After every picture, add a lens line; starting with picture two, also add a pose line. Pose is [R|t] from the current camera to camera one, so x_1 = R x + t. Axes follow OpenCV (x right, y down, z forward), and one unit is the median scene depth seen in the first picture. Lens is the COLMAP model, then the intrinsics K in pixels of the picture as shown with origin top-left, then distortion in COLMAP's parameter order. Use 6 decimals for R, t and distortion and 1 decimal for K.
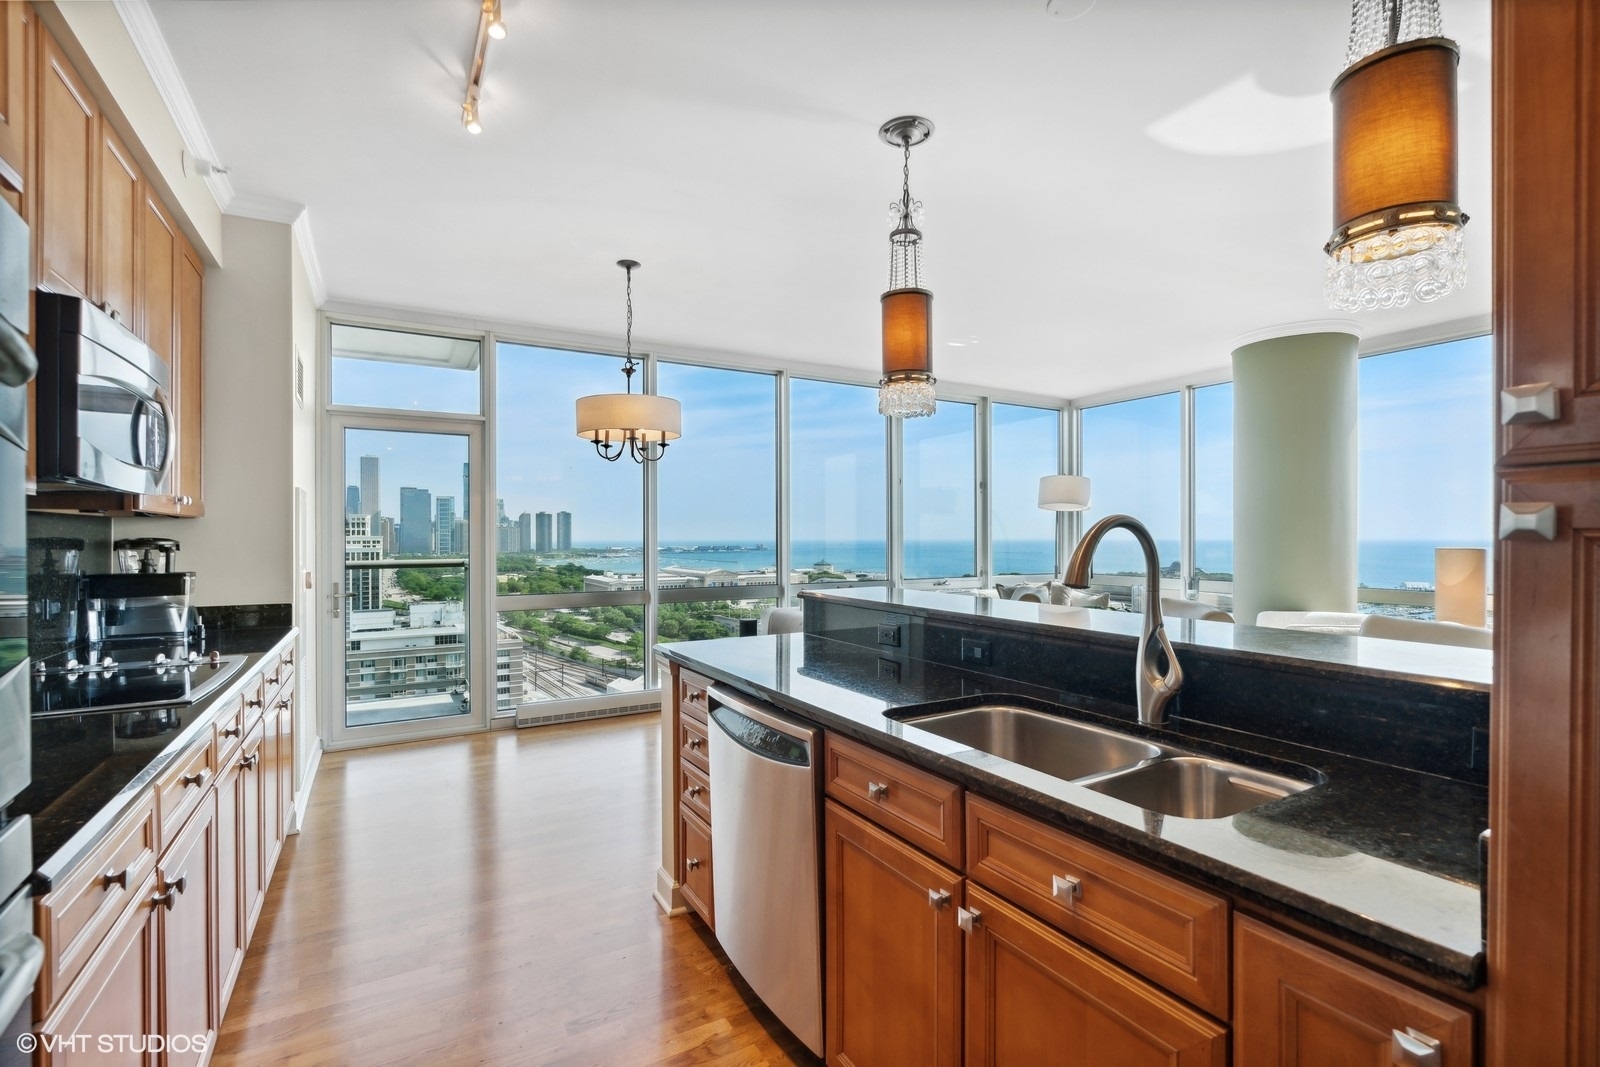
lens RADIAL K [[720.1, 0, 806.3], [0, 720.1, 537.7], [0, 0, 1]] dist [-0.003792, -0.000147]
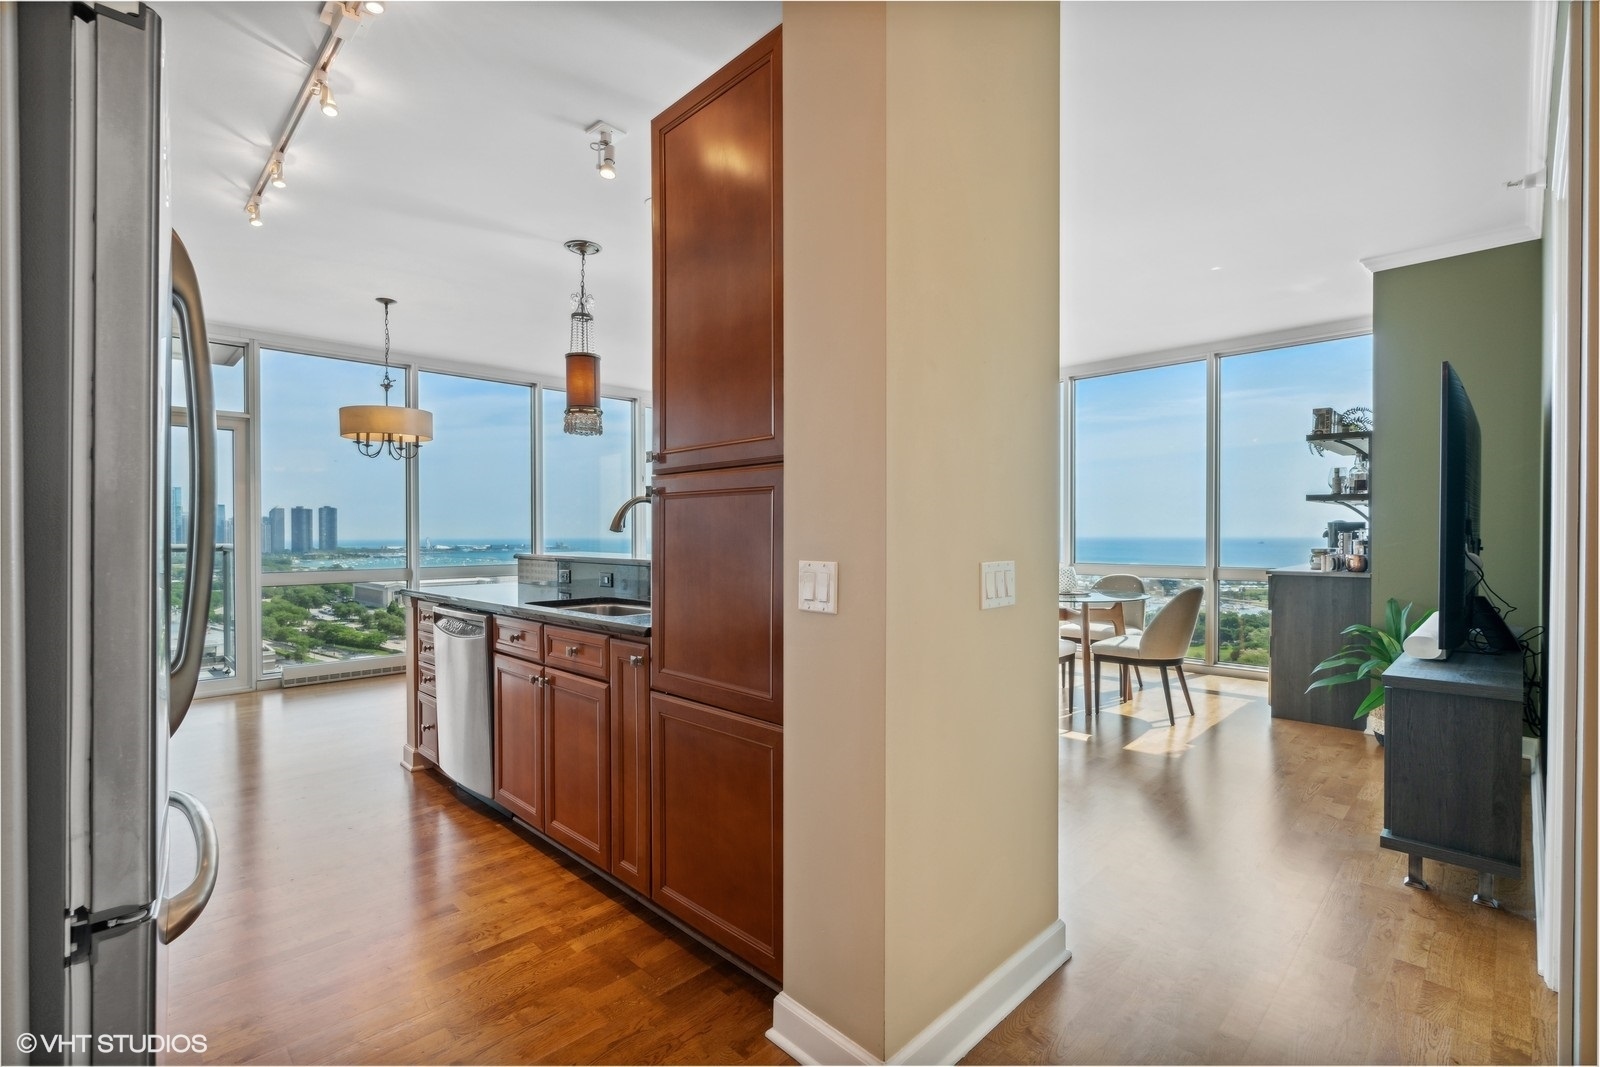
lens RADIAL K [[720.1, 0, 798.9], [0, 720.1, 538.4], [0, 0, 1]] dist [-0.003792, -0.000147]
pose [[0.967565, -0.001539, 0.252617, 0.132489], [0.000618, 0.999993, 0.003726, 0.029704], [-0.252621, -0.003449, 0.967559, -0.397459]]
